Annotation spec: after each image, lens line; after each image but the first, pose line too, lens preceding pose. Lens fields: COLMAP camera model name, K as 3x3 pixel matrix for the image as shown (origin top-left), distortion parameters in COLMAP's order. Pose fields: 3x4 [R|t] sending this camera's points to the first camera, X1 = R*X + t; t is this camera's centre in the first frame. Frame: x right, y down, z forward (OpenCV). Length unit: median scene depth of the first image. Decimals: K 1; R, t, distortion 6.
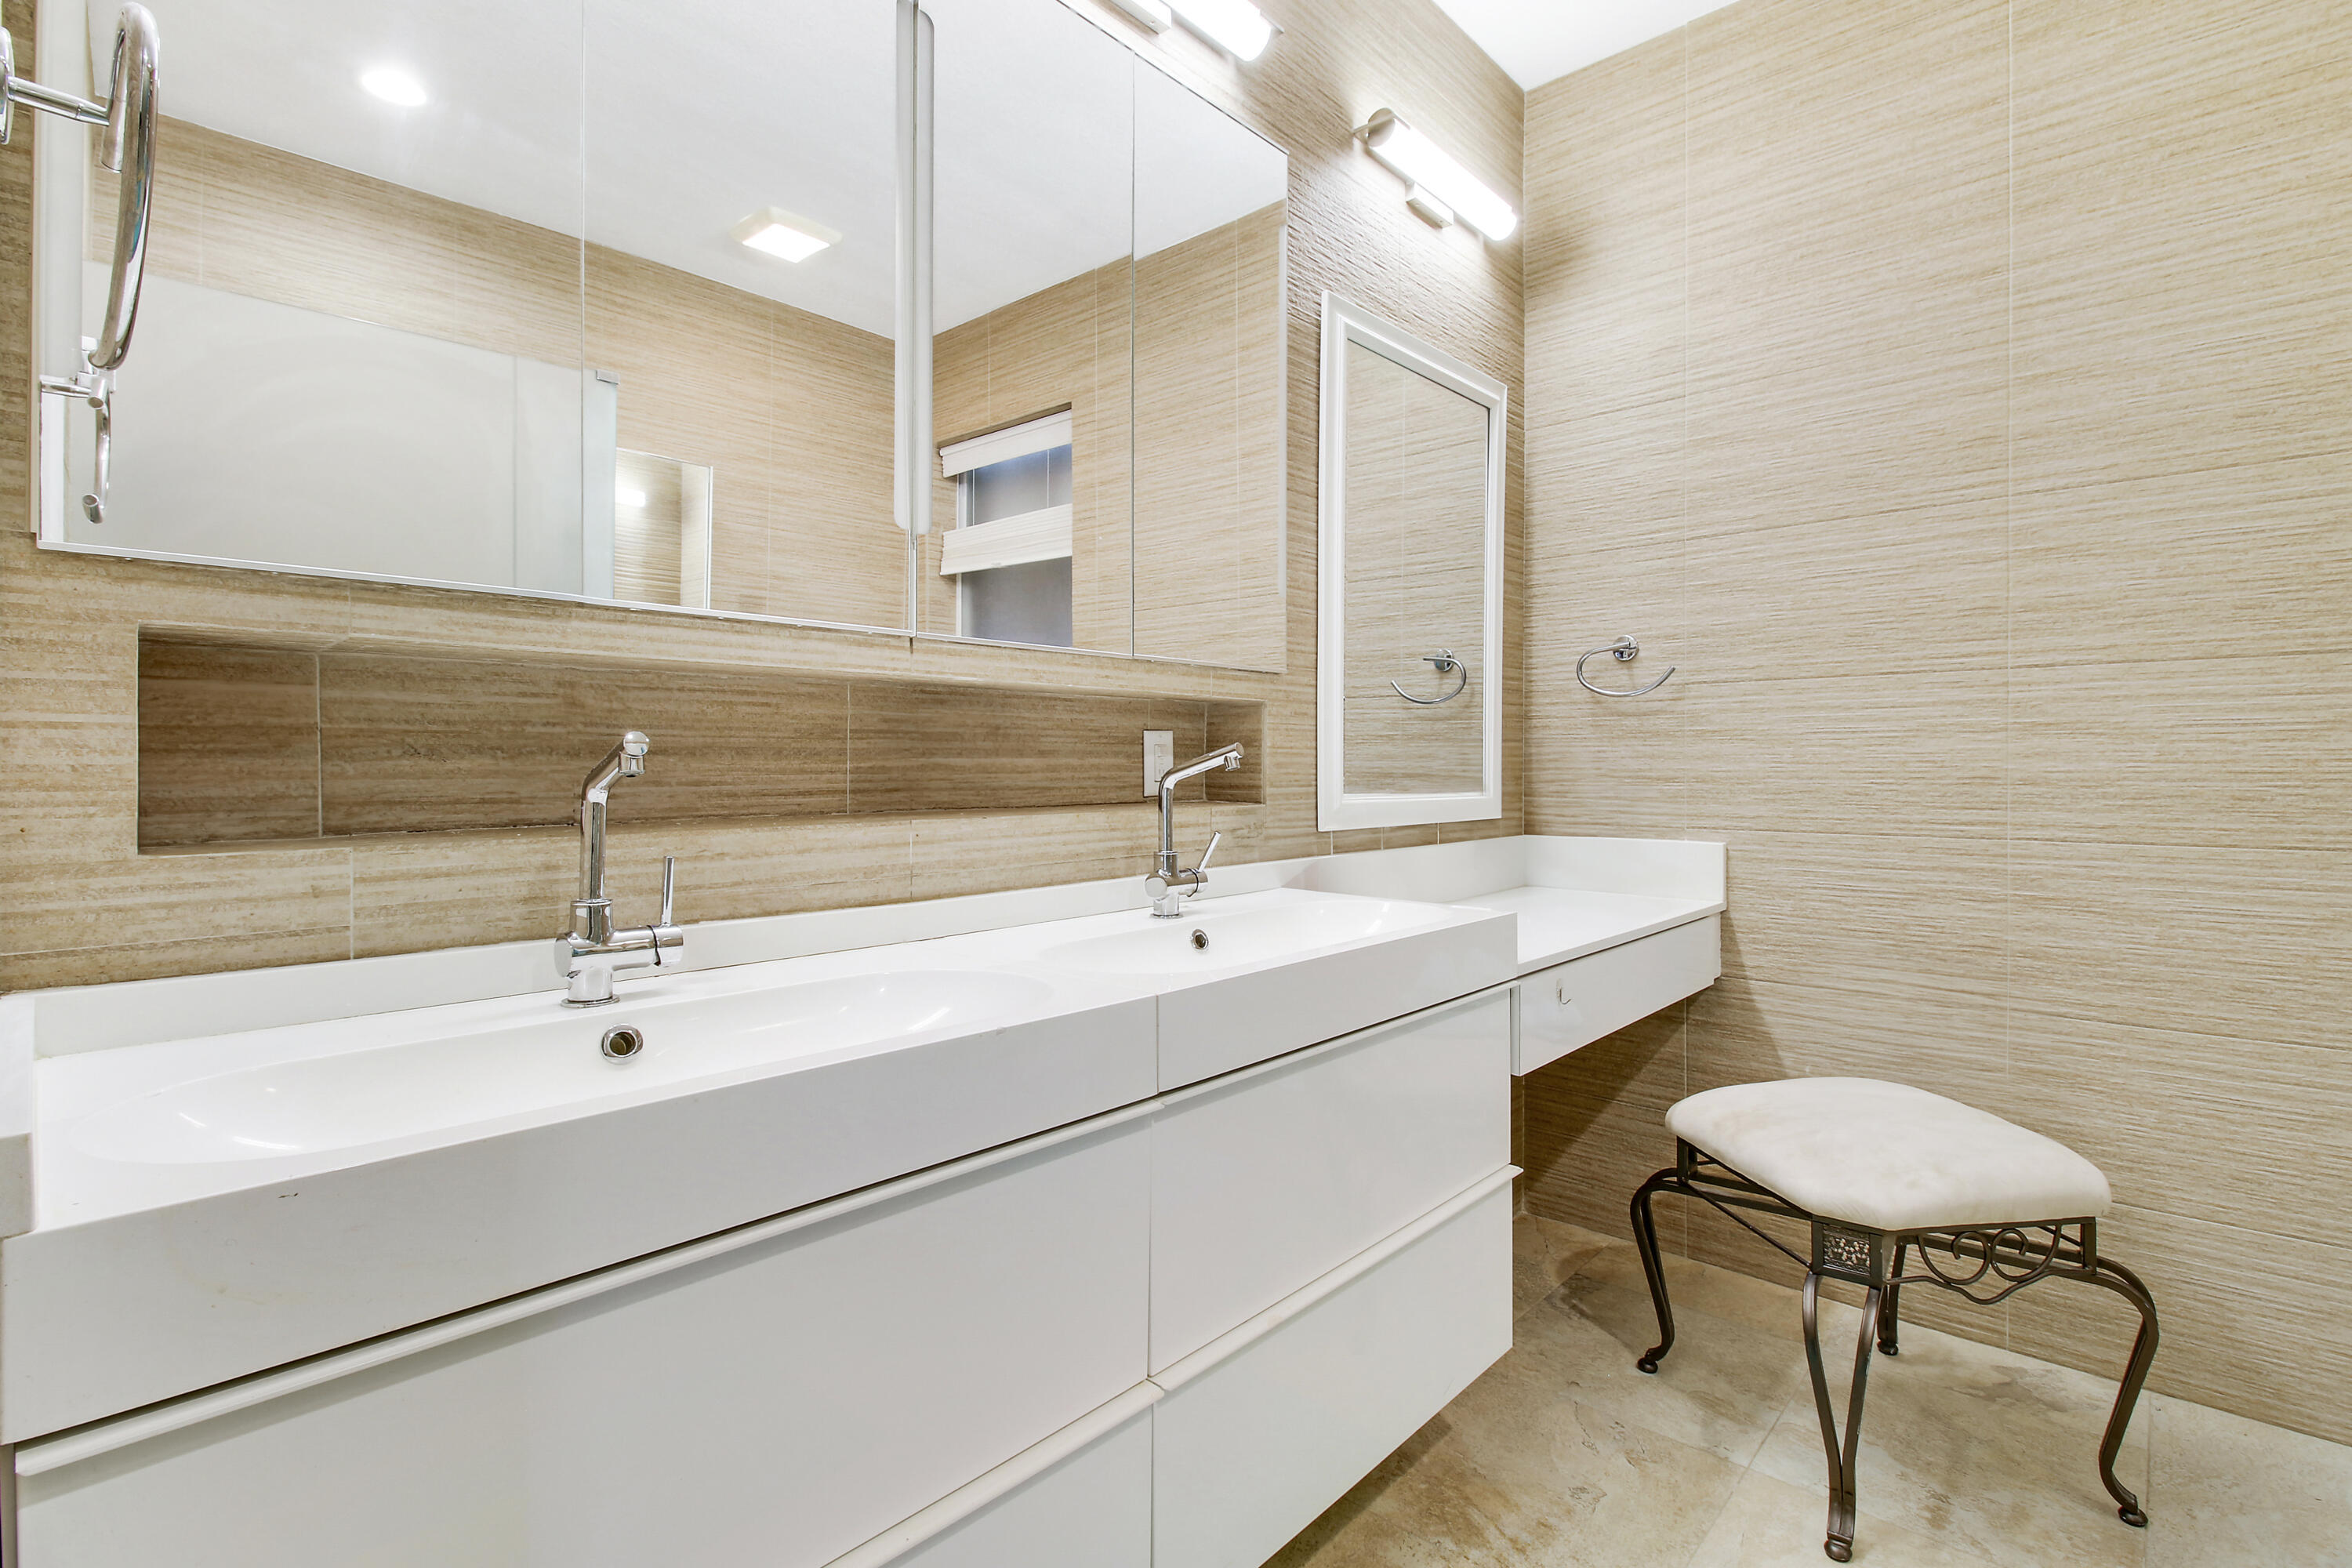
lens RADIAL K [[1068.7, 0, 1167.7], [0, 1068.7, 787.7], [0, 0, 1]] dist [-0.009104, -0.004831]
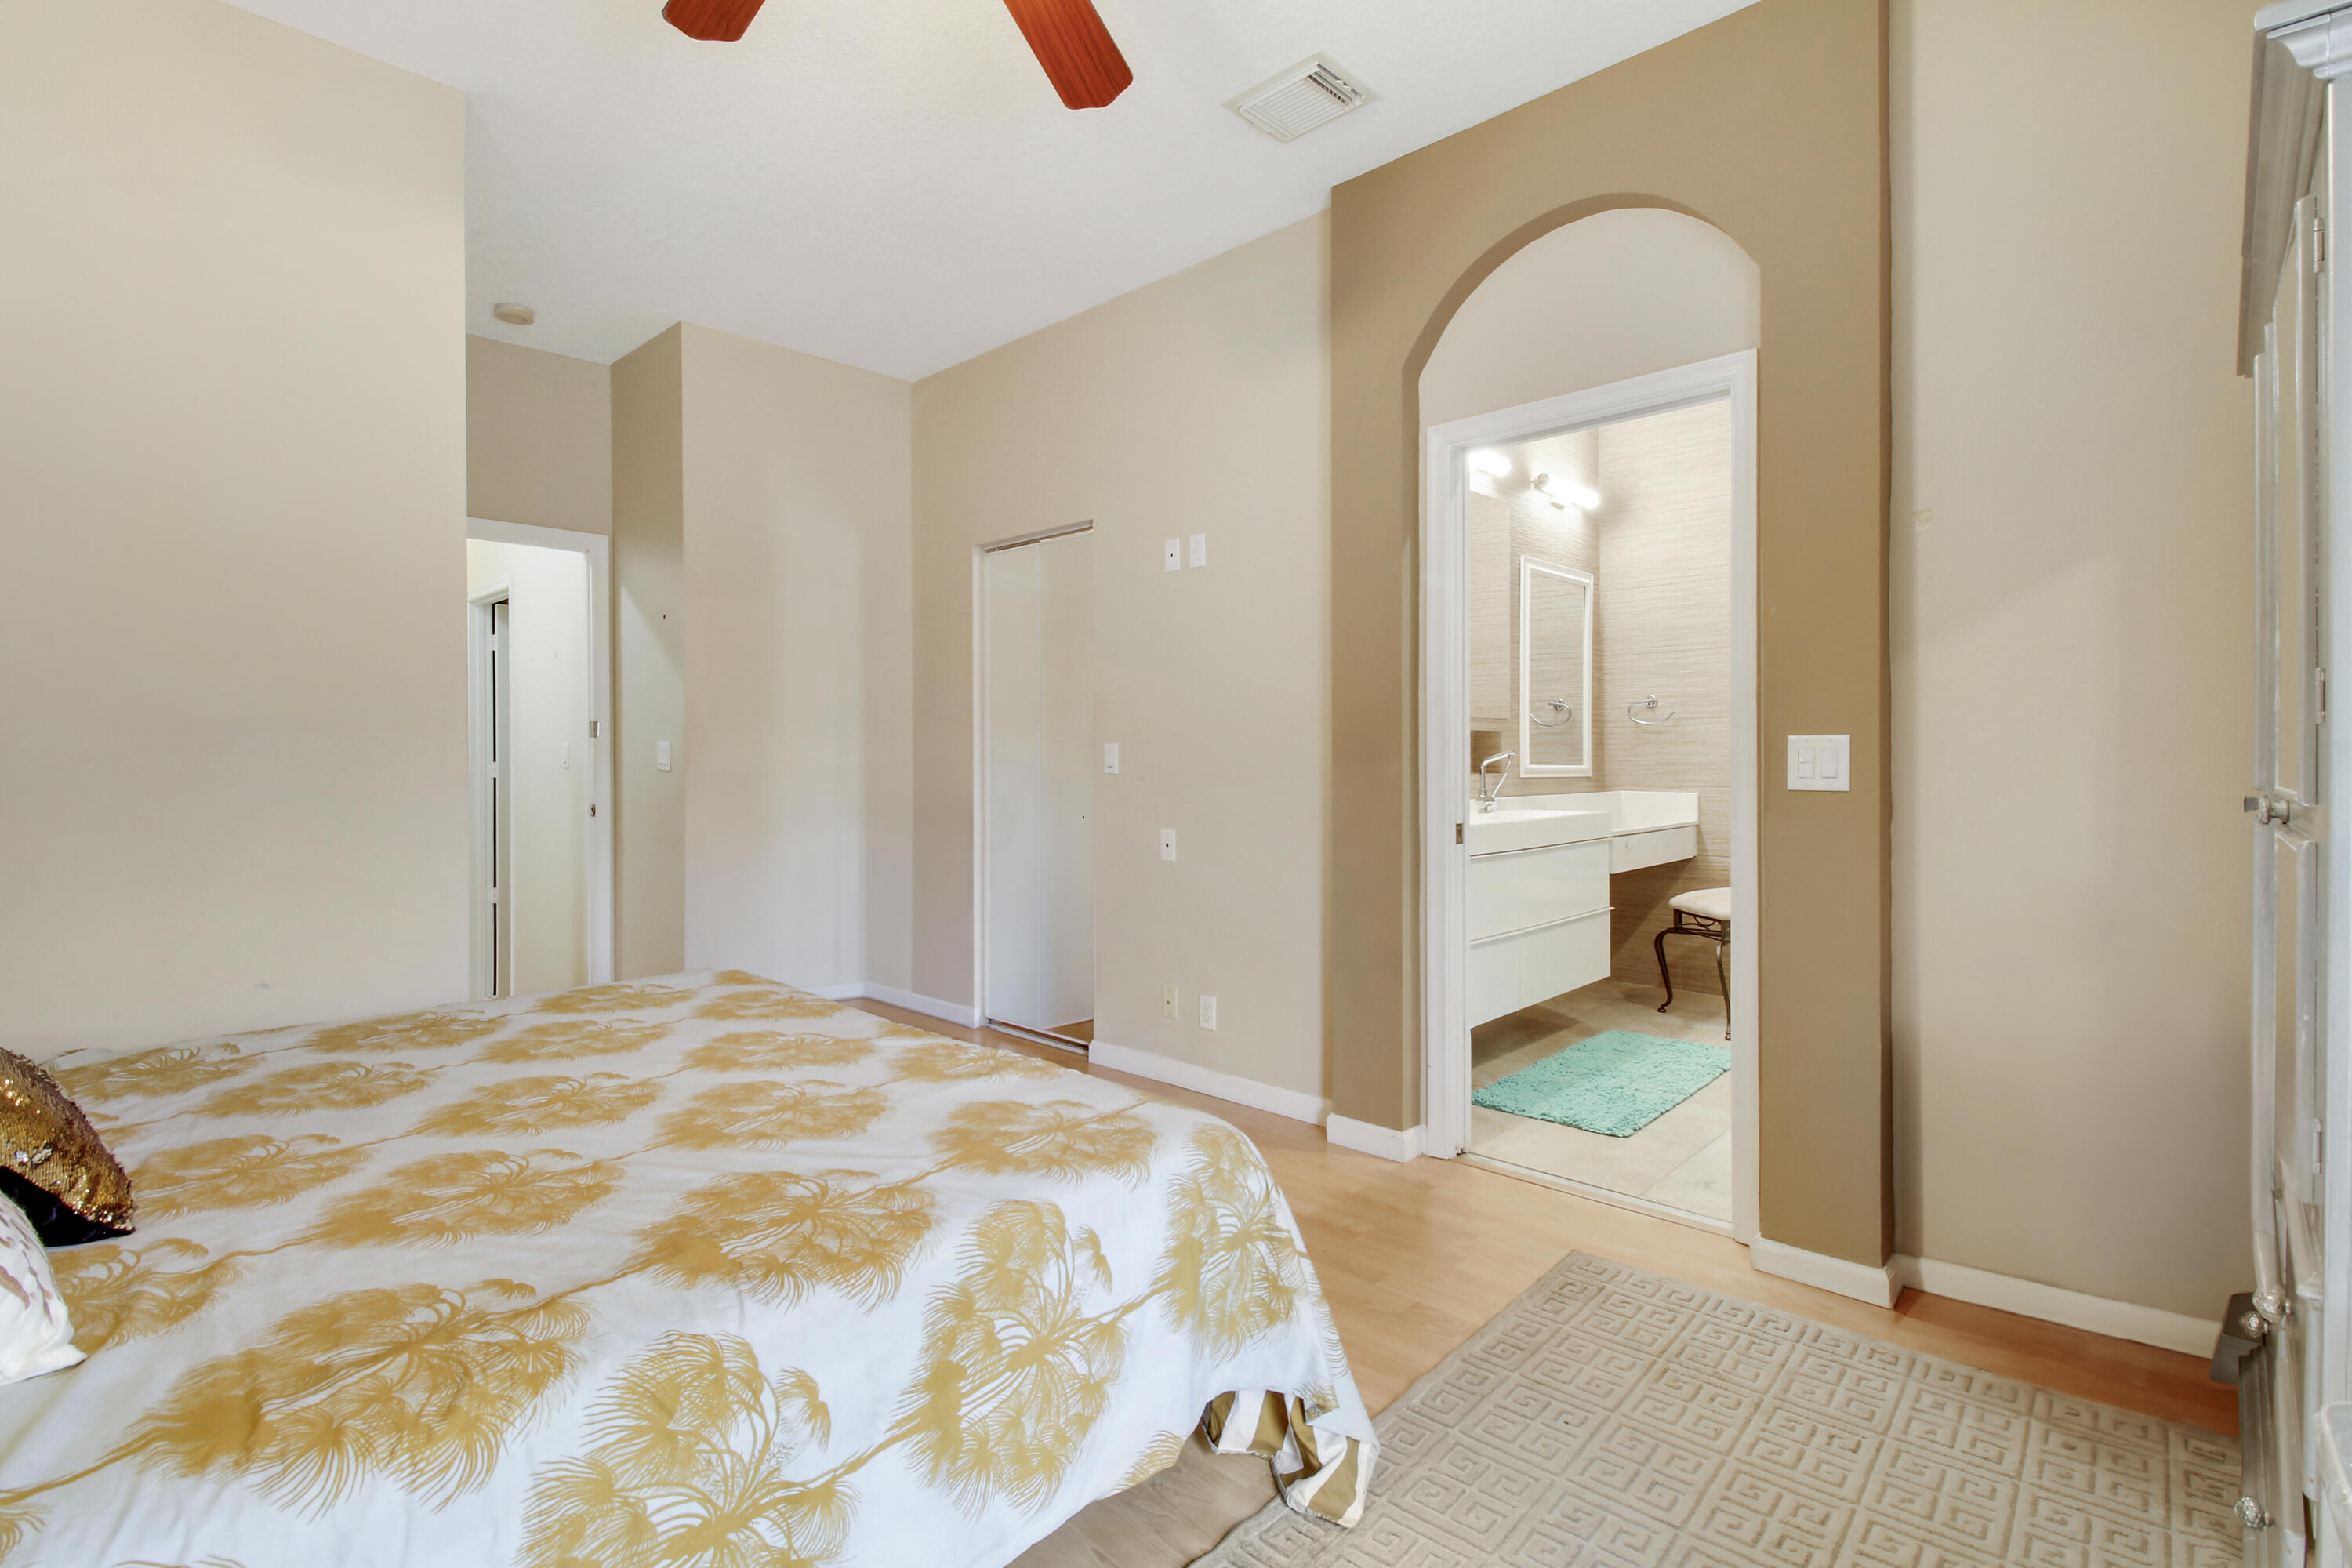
lens RADIAL K [[1068.7, 0, 1173.3], [0, 1068.7, 775.0], [0, 0, 1]] dist [-0.009104, -0.004831]
pose [[0.999878, -0.002053, -0.015476, -0.555778], [0.001898, 0.999948, -0.009999, 0.038499], [0.015496, 0.009969, 0.999830, -1.290082]]
